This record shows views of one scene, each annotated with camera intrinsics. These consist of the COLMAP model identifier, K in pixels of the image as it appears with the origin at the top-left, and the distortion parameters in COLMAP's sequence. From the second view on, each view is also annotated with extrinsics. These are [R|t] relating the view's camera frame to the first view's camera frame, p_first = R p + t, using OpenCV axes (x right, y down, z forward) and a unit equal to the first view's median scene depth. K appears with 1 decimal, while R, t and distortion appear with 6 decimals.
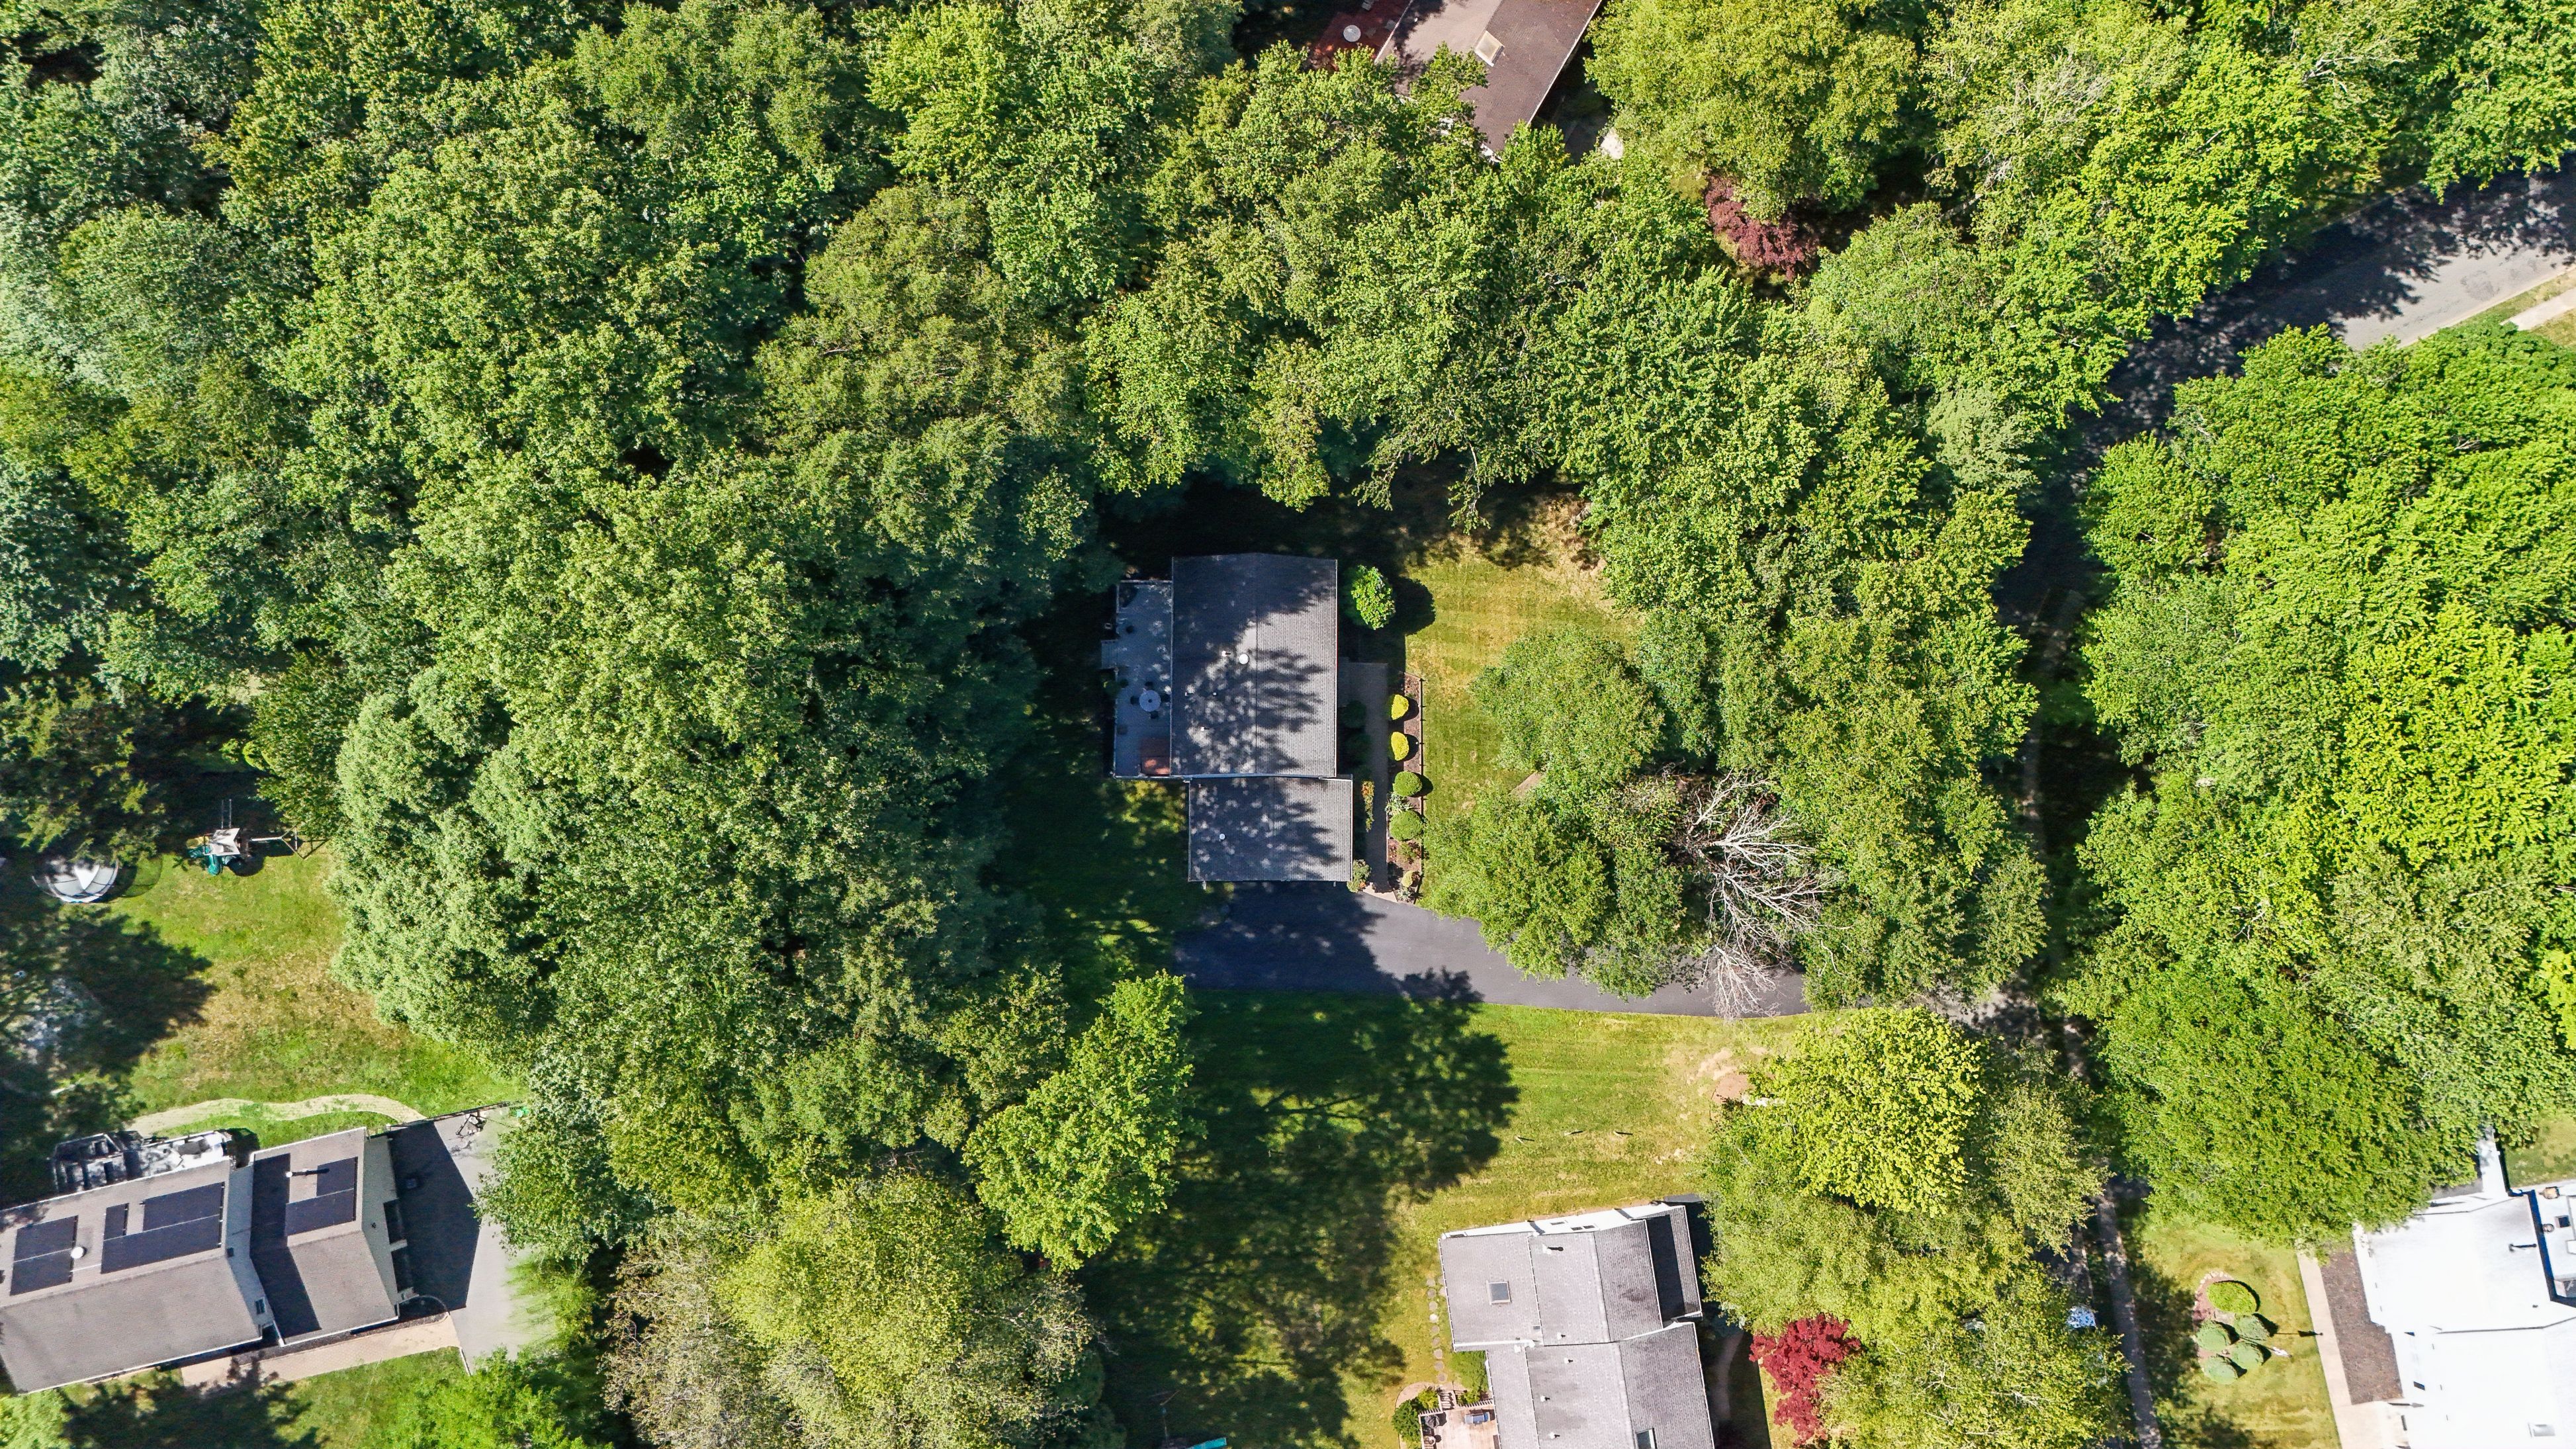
lens RADIAL K [[1890.7, 0, 1288.0], [0, 1890.7, 724.5], [0, 0, 1]] dist [0.084917, -0.072281]
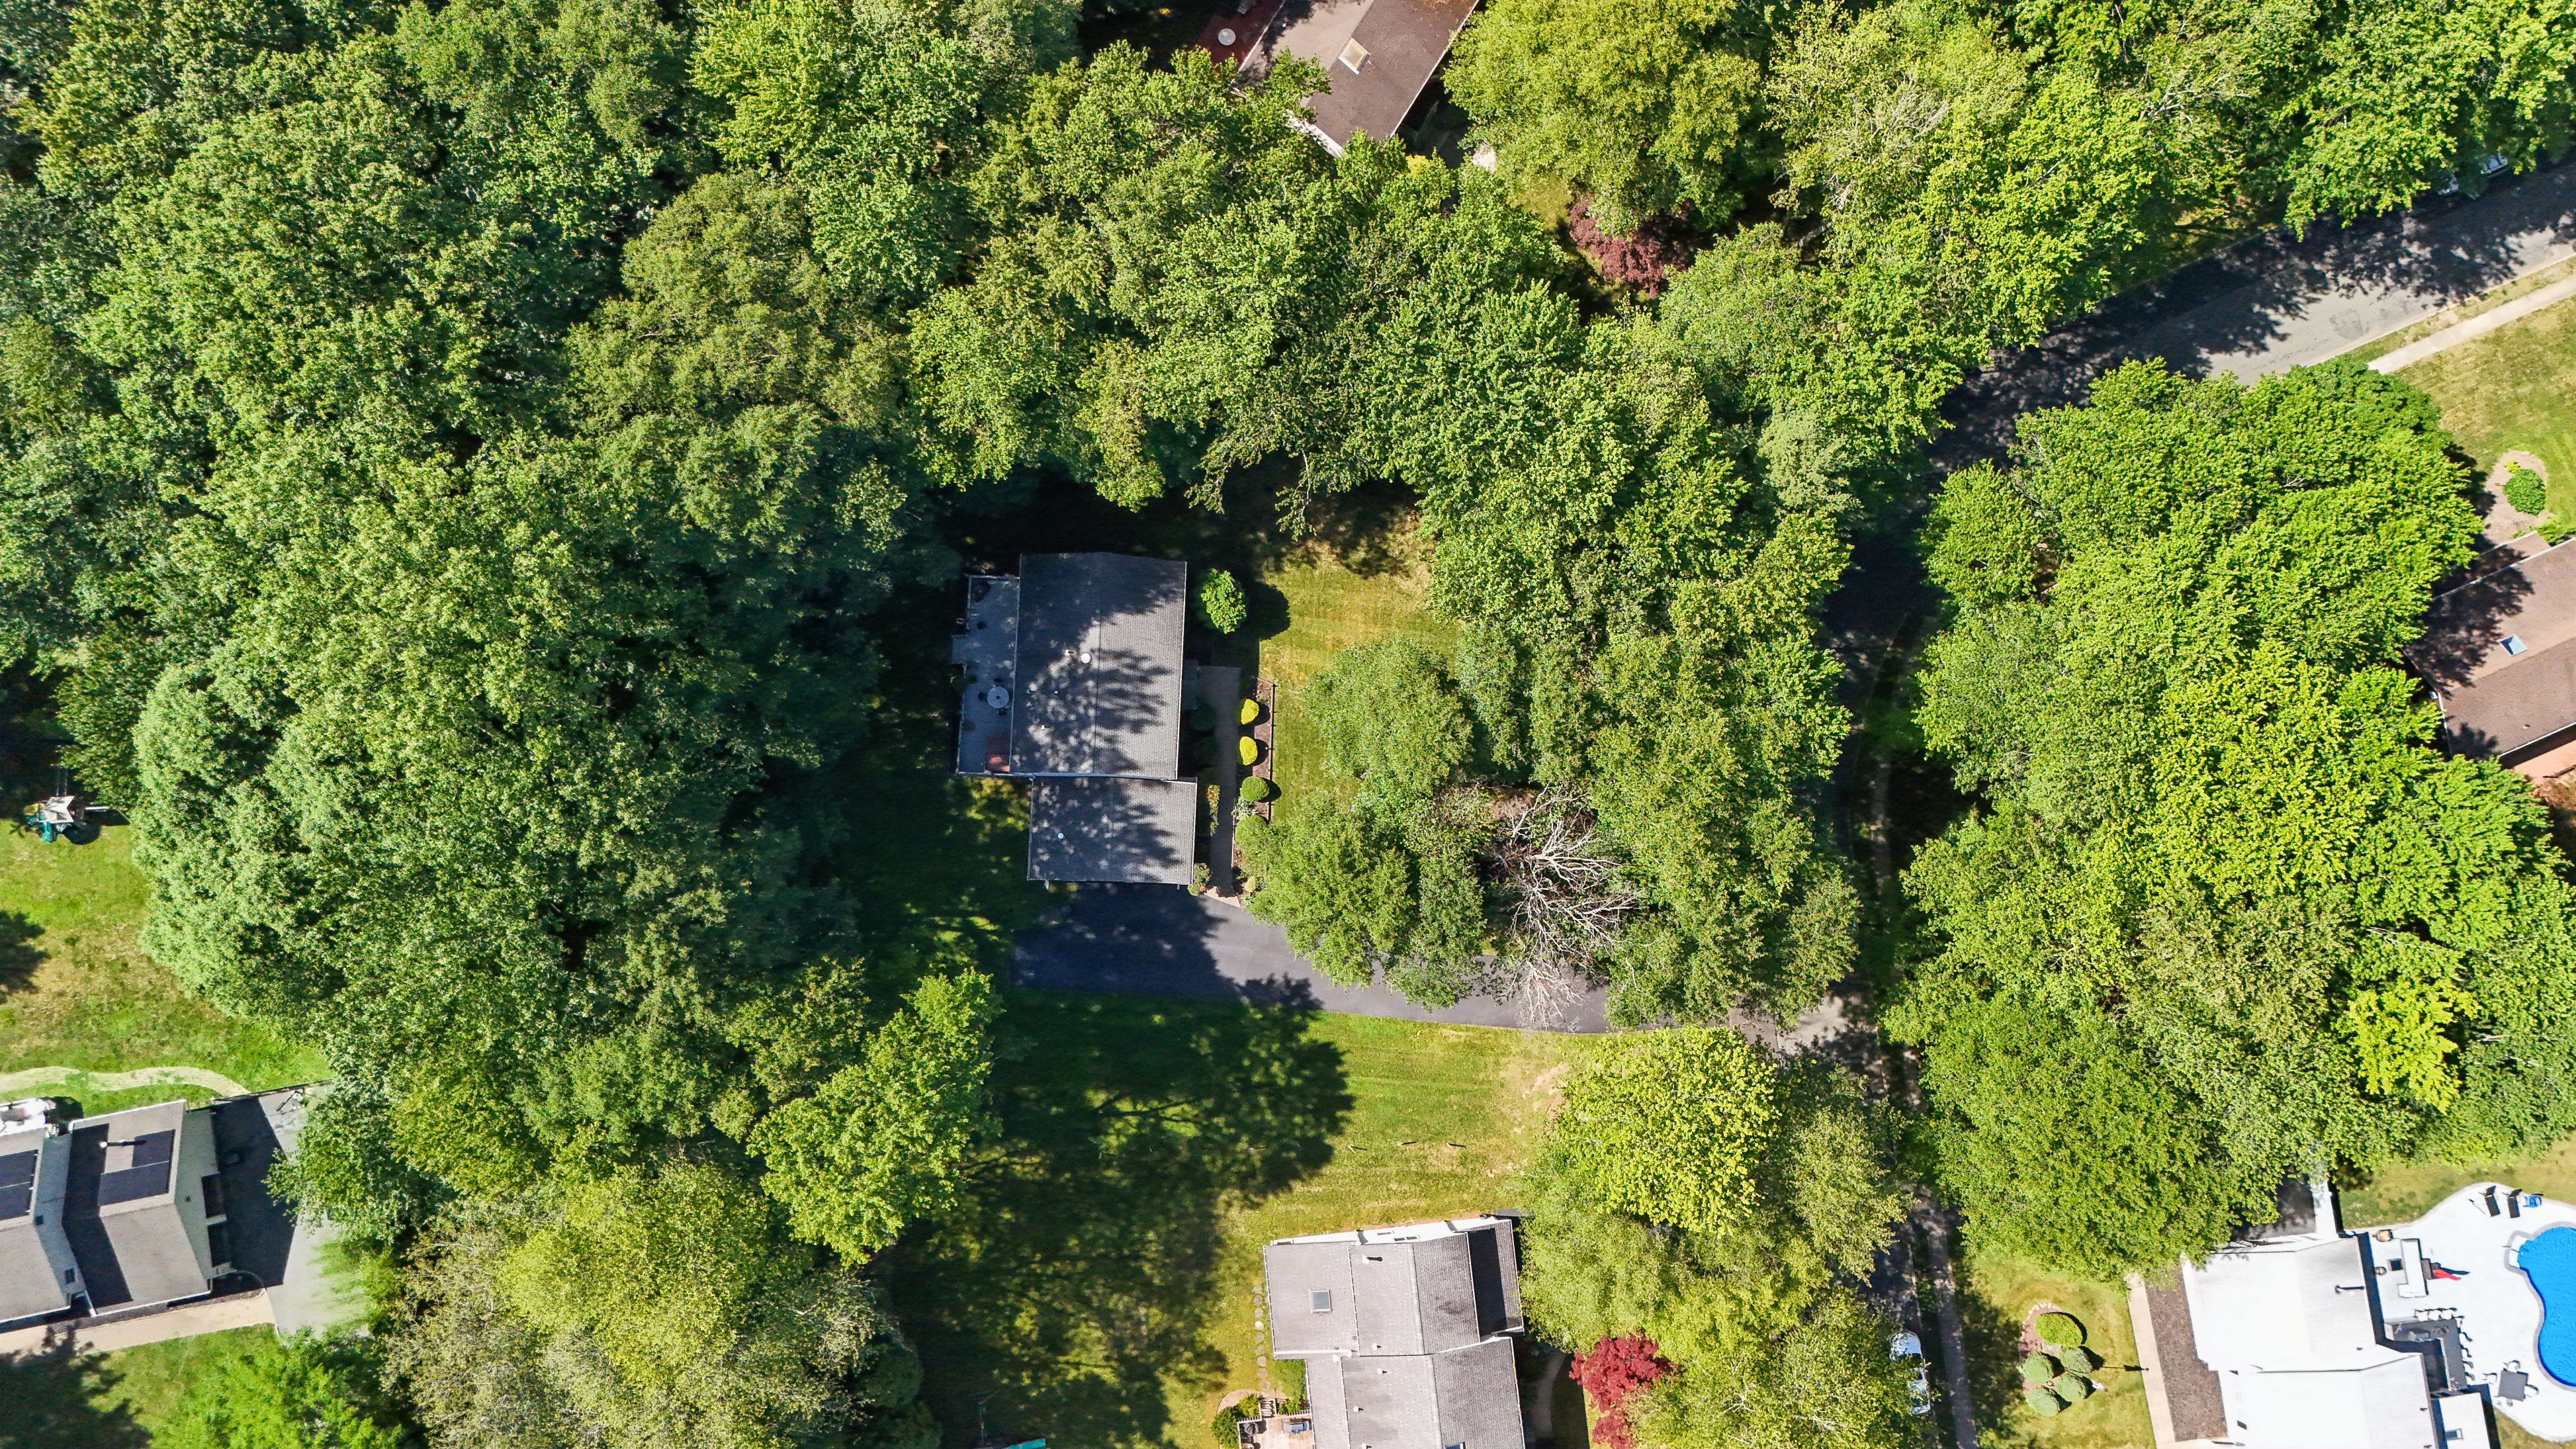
lens RADIAL K [[1890.7, 0, 1288.0], [0, 1890.7, 724.5], [0, 0, 1]] dist [0.084917, -0.072281]
pose [[0.999485, 0.031634, -0.005307, 0.102761], [-0.031652, 0.999494, -0.003269, 0.000171], [0.005201, 0.003435, 0.999981, 0.002557]]
